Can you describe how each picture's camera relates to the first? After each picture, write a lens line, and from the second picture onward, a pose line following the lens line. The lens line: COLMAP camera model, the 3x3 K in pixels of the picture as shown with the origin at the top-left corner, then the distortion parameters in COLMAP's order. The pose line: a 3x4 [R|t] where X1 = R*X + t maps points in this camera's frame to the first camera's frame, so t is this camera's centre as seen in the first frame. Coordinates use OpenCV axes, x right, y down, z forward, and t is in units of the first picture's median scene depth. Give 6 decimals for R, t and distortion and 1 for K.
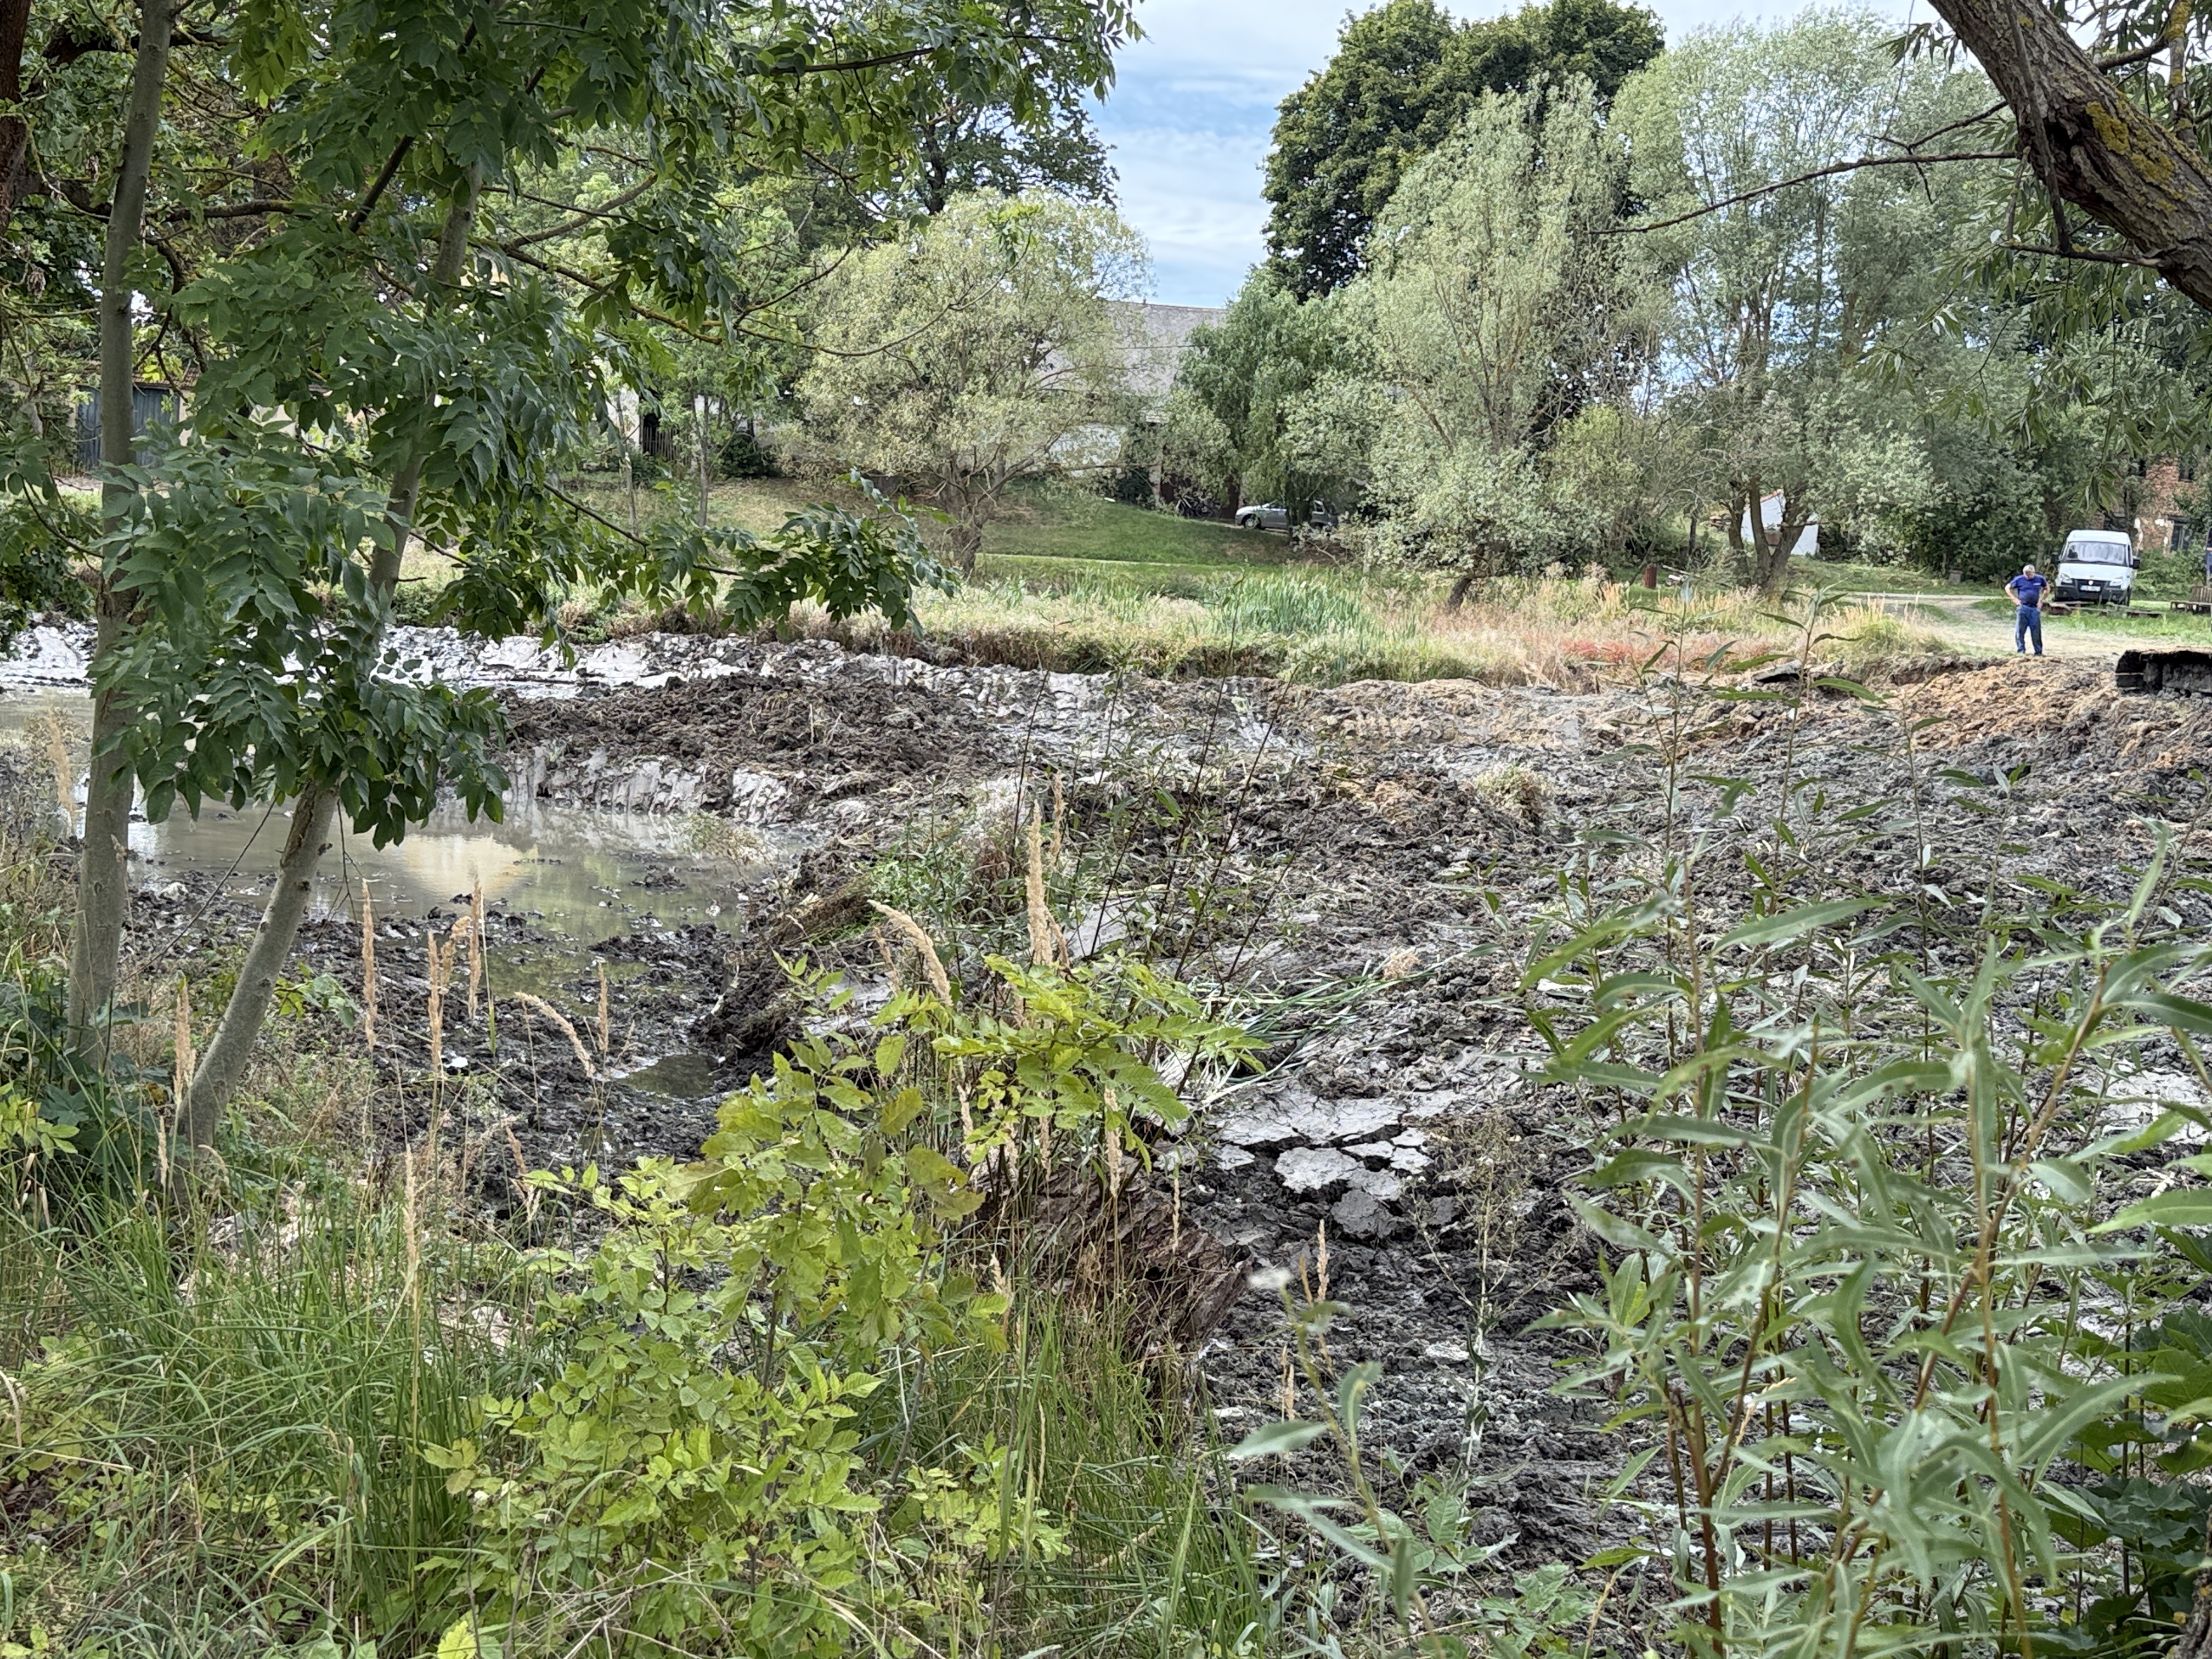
lens RADIAL K [[2363.0, 0, 1106.0], [0, 2363.0, 829.5], [0, 0, 1]] dist [0.209140, -0.450176]
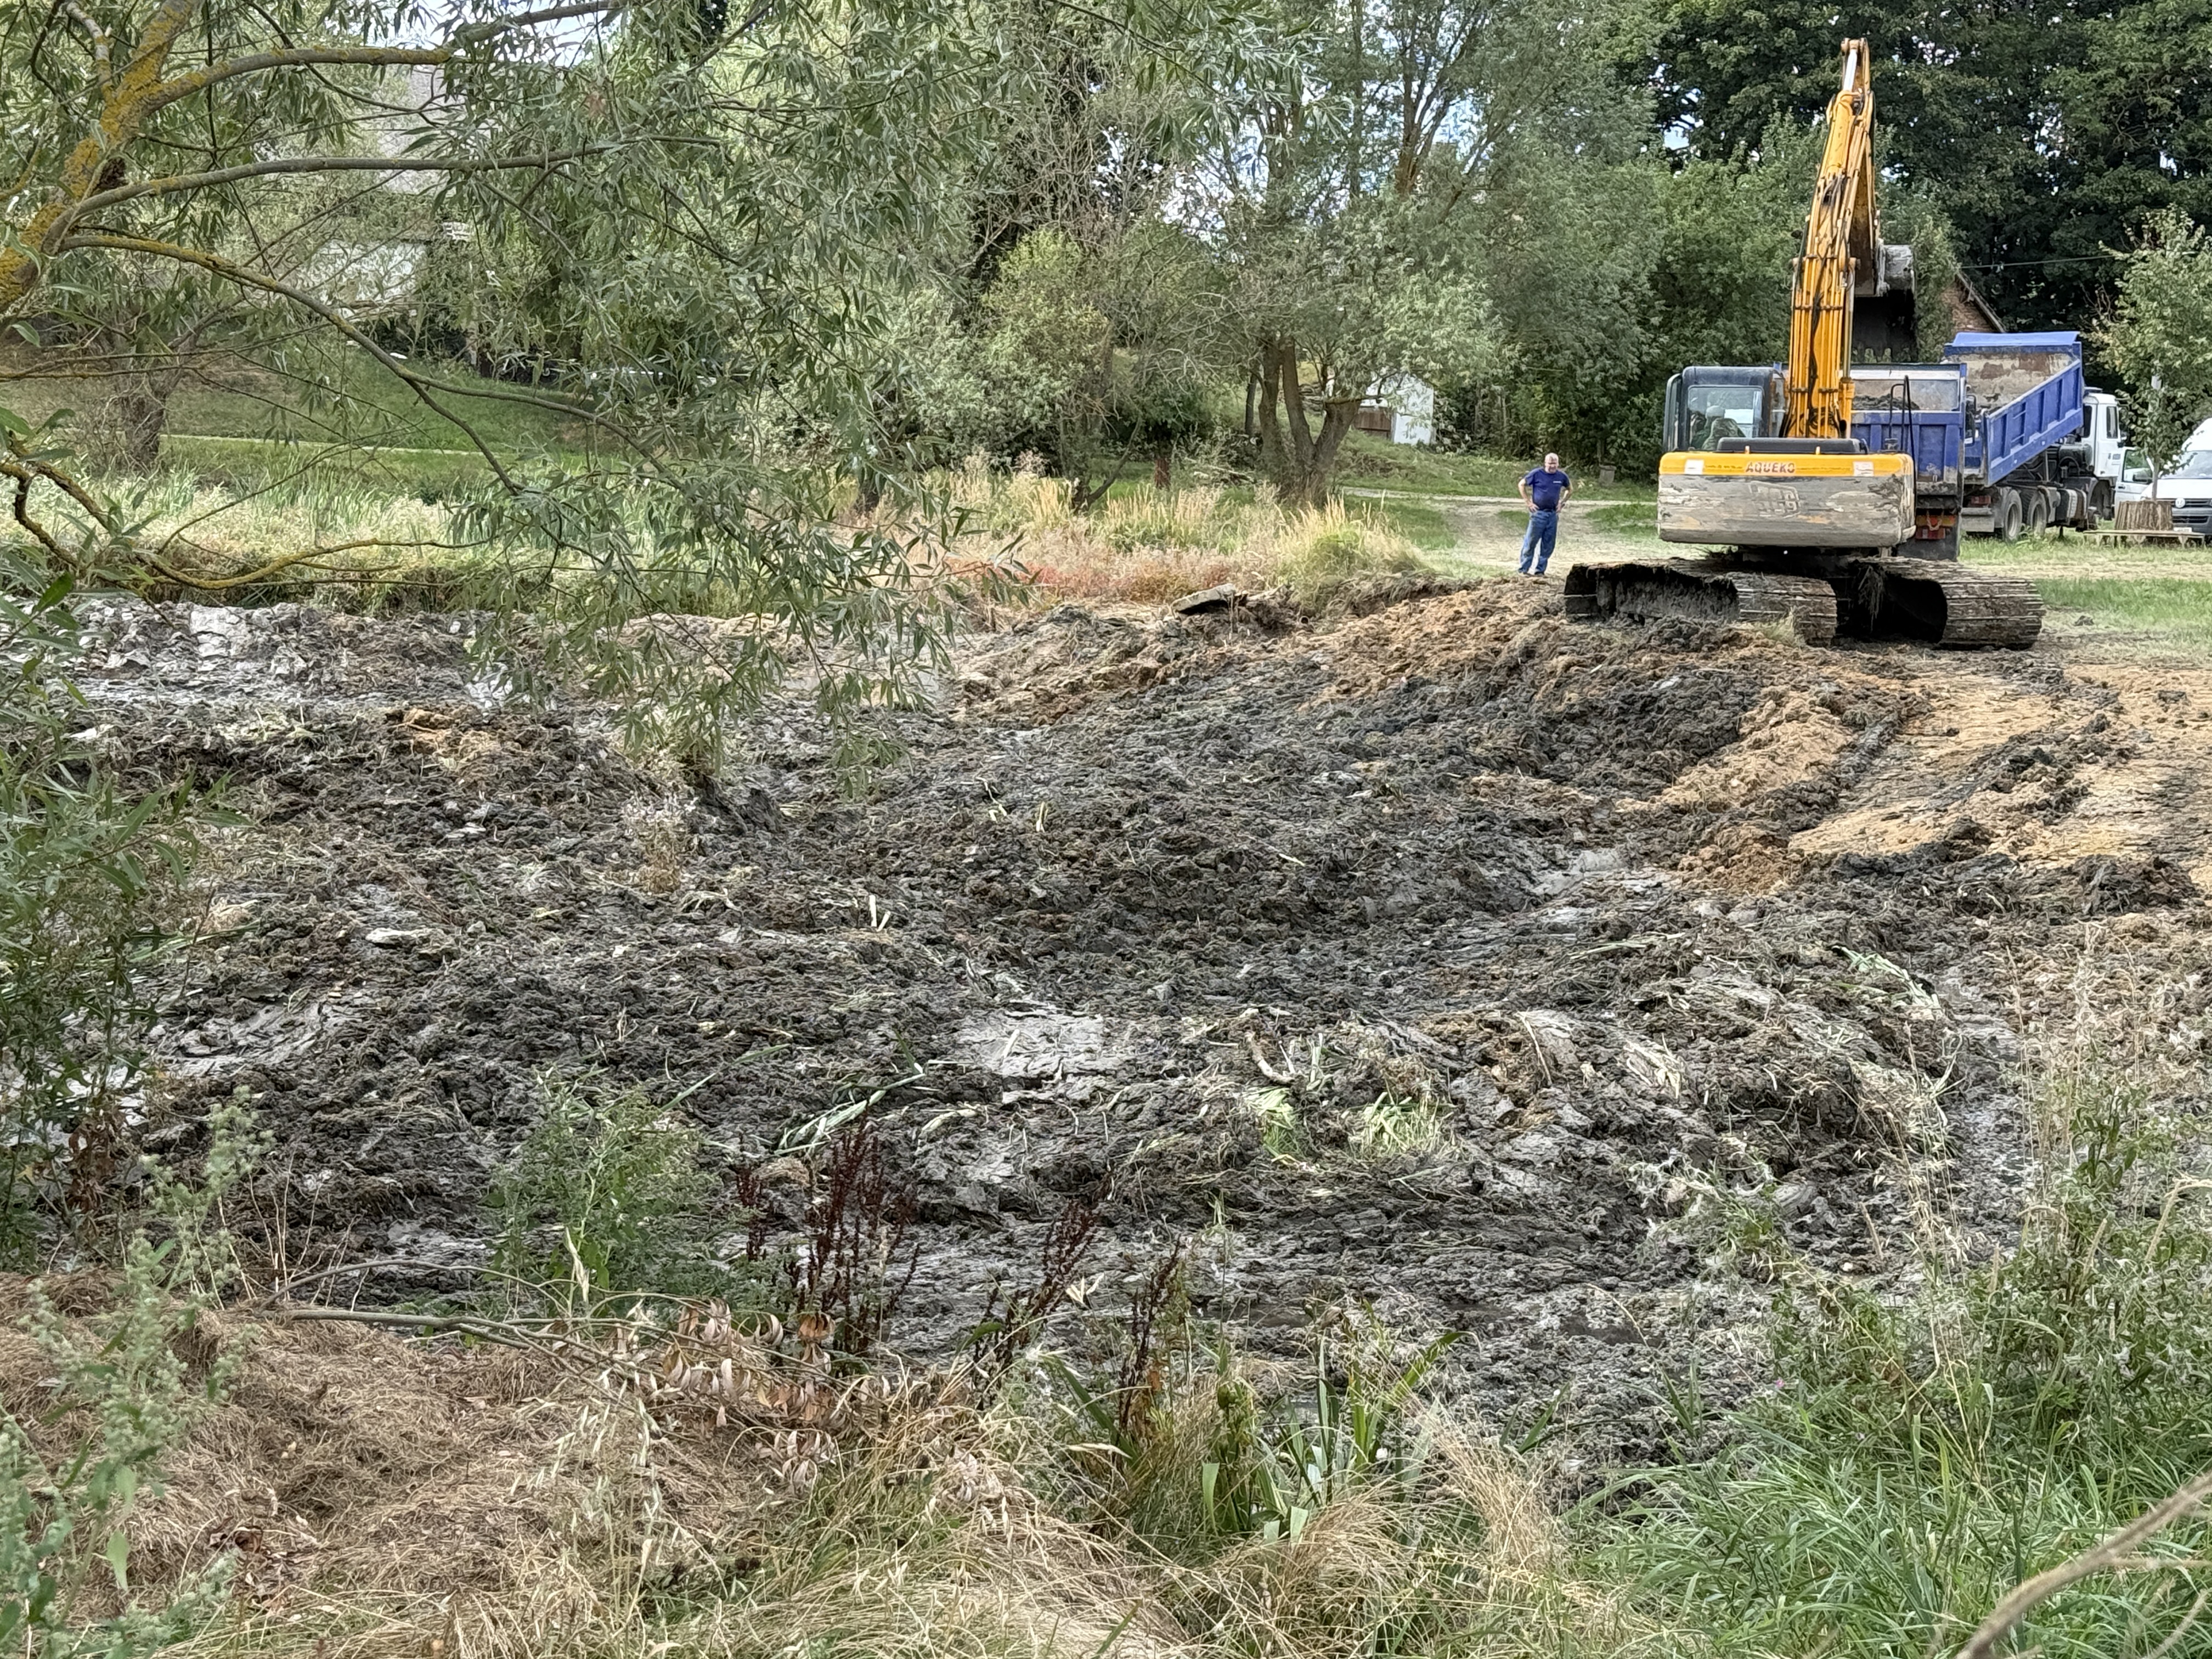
lens RADIAL K [[3695.1, 0, 1066.1], [0, 3695.1, 833.1], [0, 0, 1]] dist [0.134386, 0.014343]
pose [[0.990205, -0.016480, 0.138646, 0.080461], [0.017934, 0.999796, -0.009240, 0.015143], [-0.138466, 0.011636, 0.990299, -0.111858]]
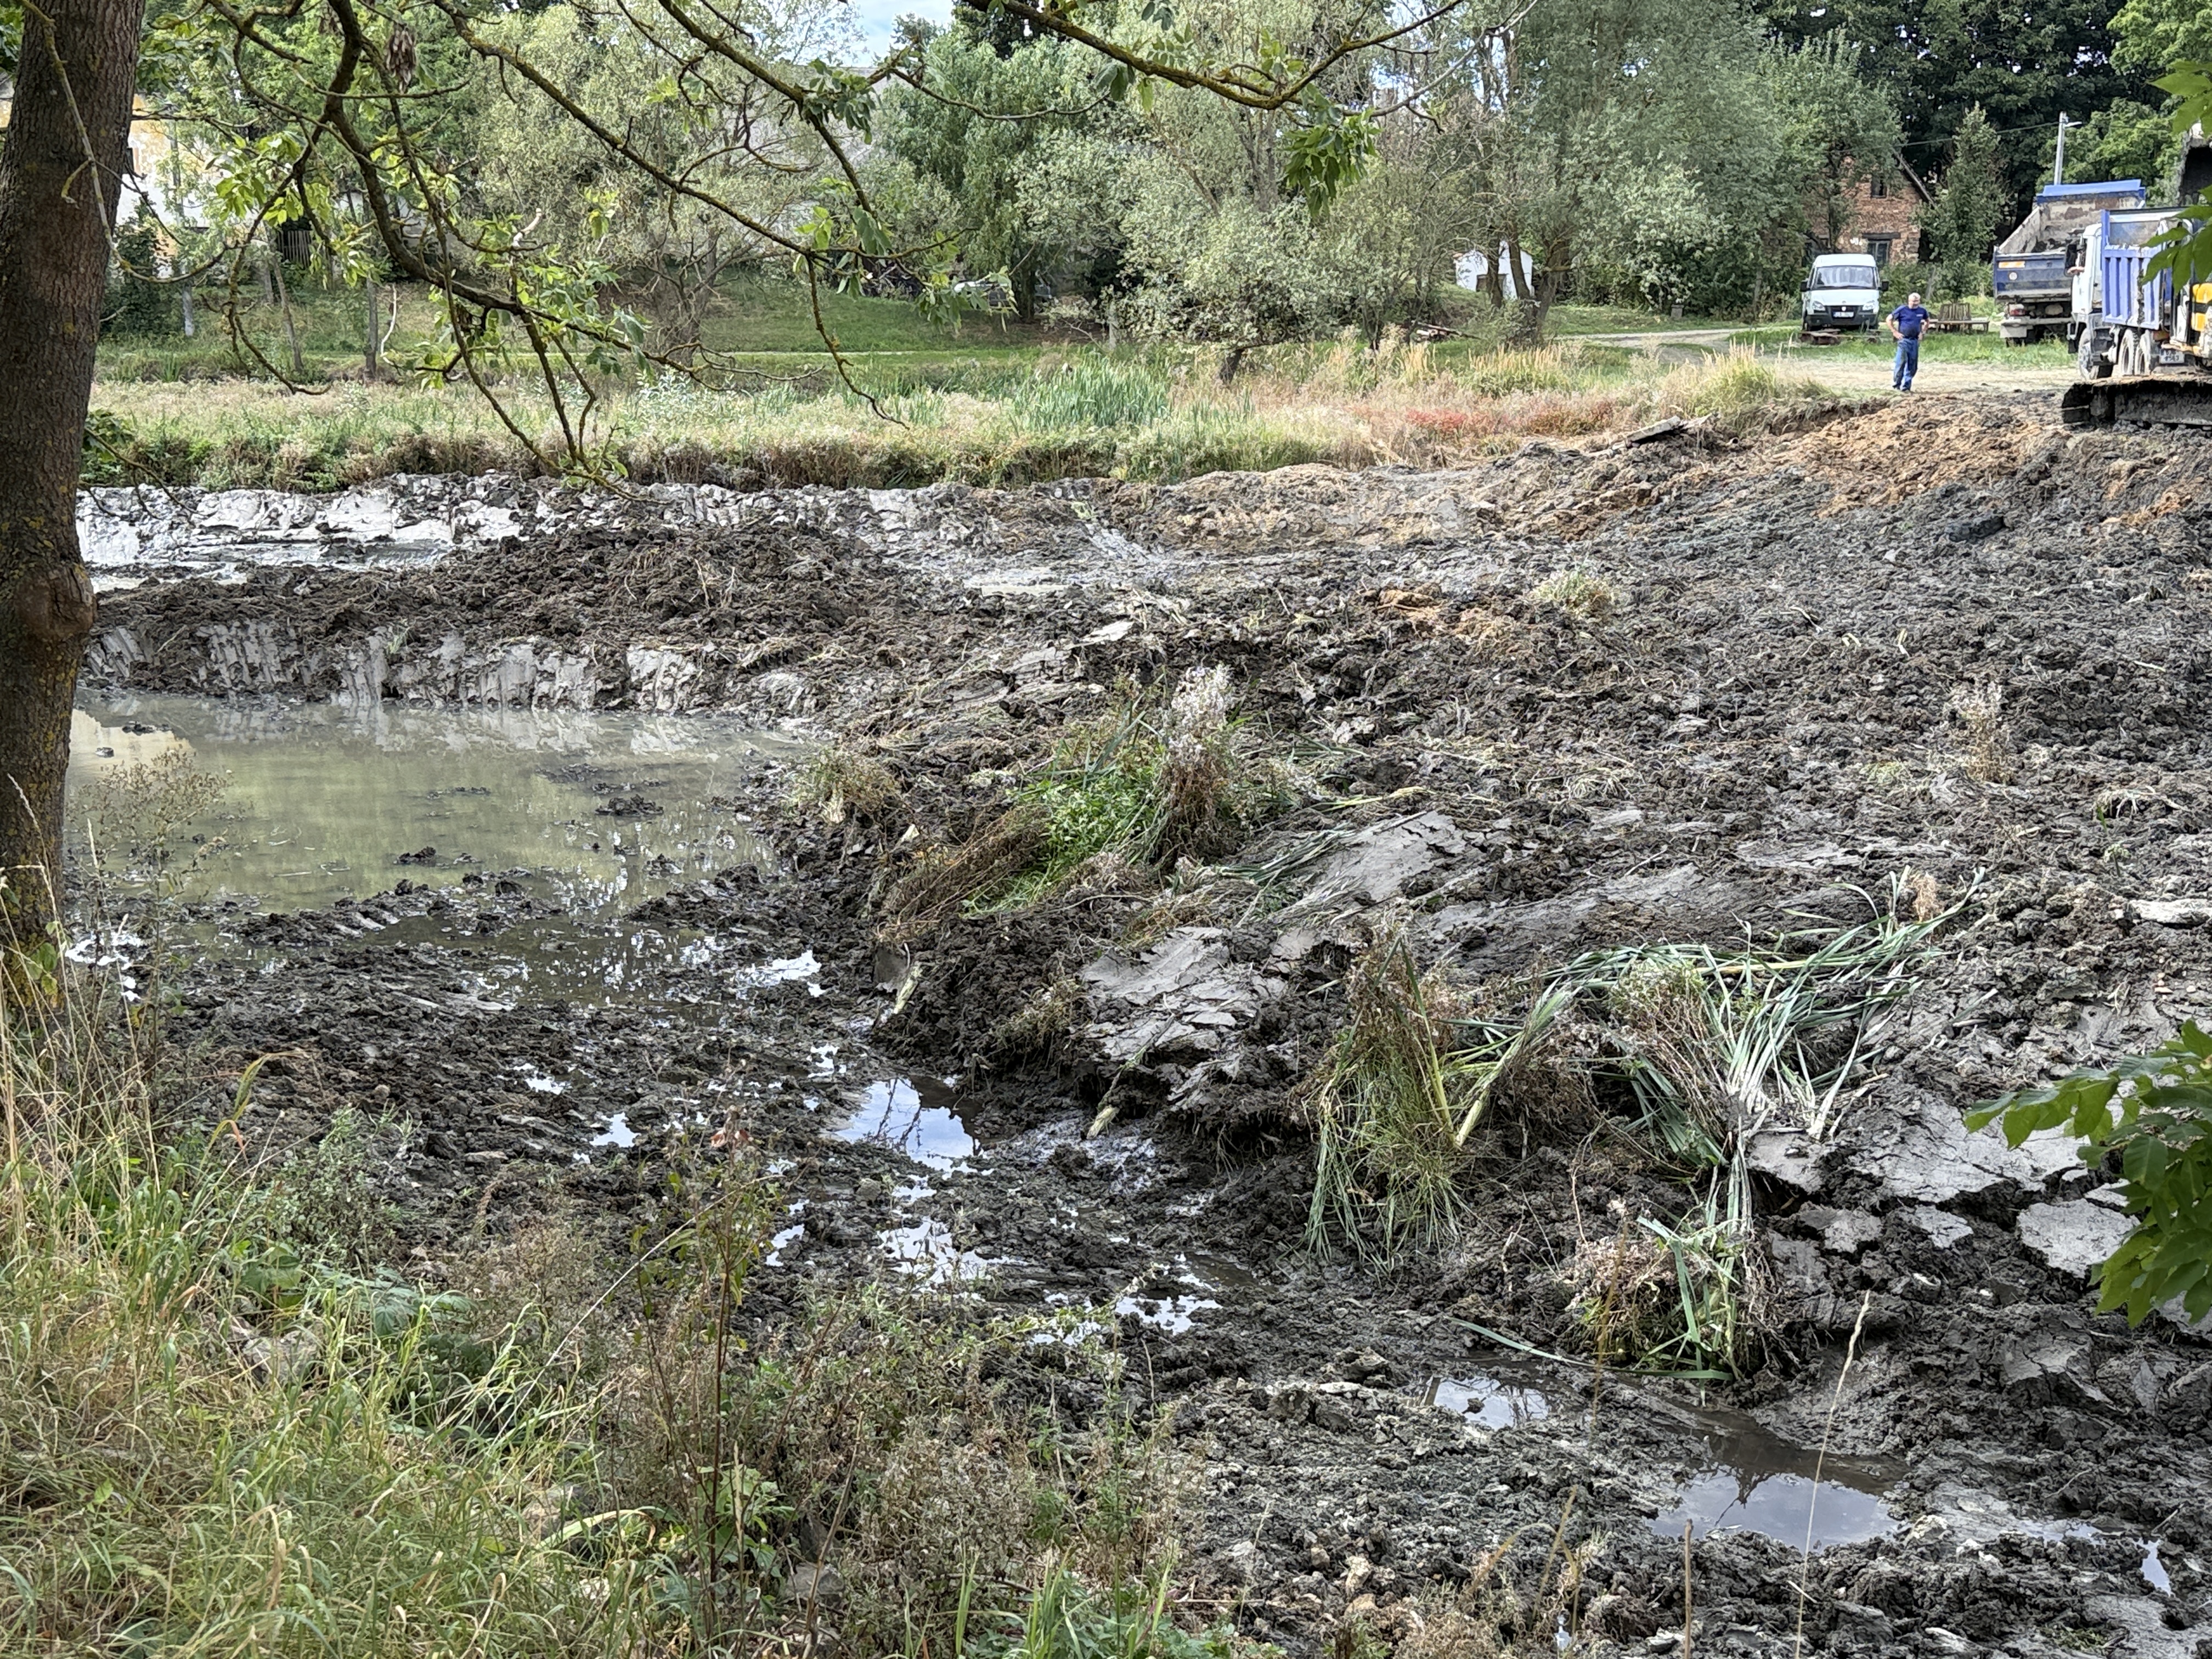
lens RADIAL K [[2363.0, 0, 1106.0], [0, 2363.0, 829.5], [0, 0, 1]] dist [0.209140, -0.450176]
pose [[0.984431, -0.097029, 0.146562, -0.083359], [0.083098, 0.991674, 0.098369, -0.020961], [-0.154886, -0.084658, 0.984298, 0.096461]]
